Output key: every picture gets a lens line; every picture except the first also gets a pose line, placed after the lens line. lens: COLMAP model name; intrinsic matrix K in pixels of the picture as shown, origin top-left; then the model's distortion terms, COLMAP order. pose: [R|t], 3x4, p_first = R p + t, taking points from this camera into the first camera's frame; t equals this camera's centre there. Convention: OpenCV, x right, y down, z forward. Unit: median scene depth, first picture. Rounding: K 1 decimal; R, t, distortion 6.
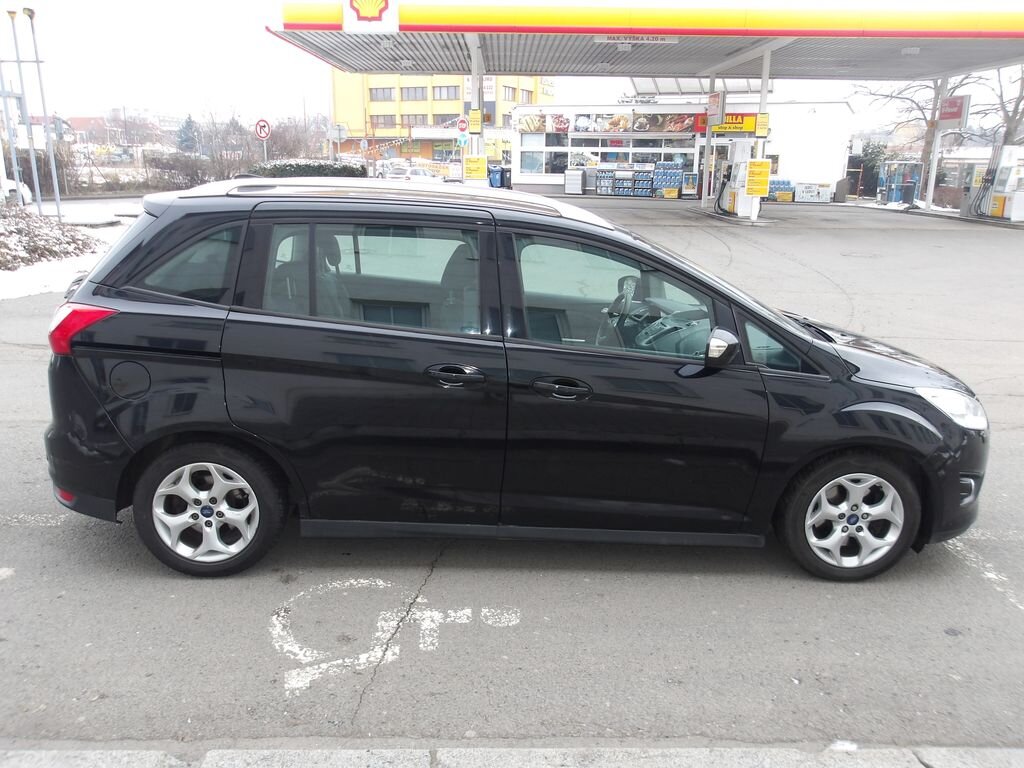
lens RADIAL K [[863.2, 0, 508.0], [0, 863.2, 386.5], [0, 0, 1]] dist [0.001890, 0.020090]
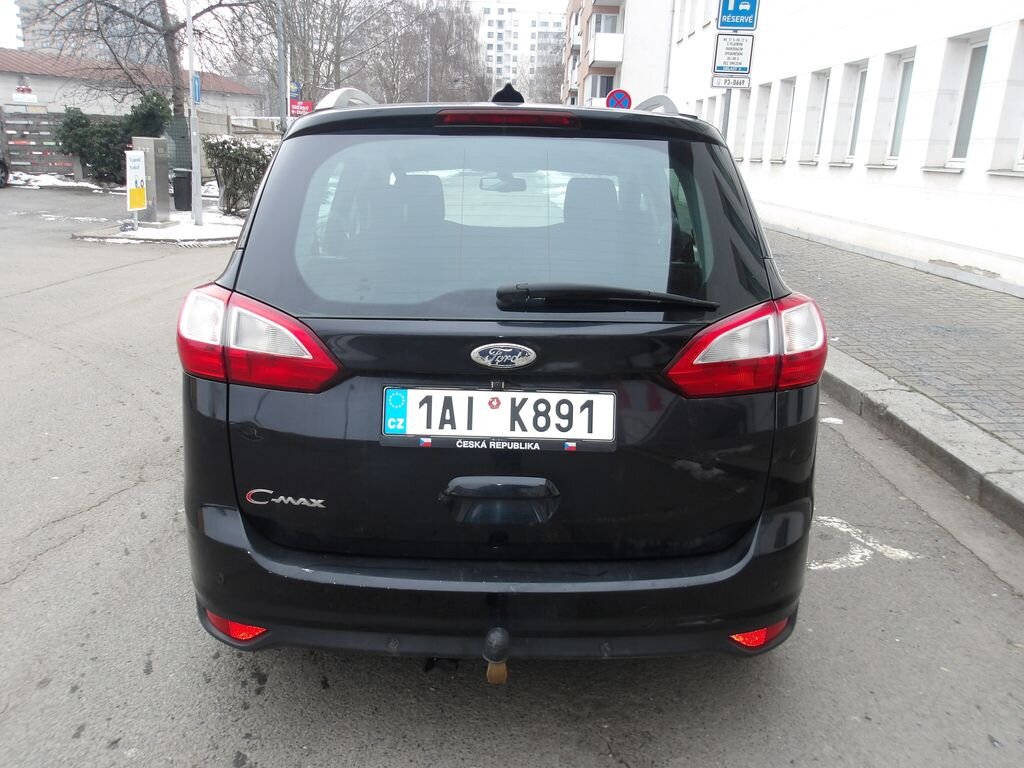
lens RADIAL K [[870.3, 0, 512.4], [0, 870.3, 388.6], [0, 0, 1]] dist [0.001214, 0.007363]
pose [[0.018607, -0.280213, 0.959757, -1.030862], [0.222949, 0.936917, 0.269223, -0.226069], [-0.974653, 0.208967, 0.079906, 1.088227]]
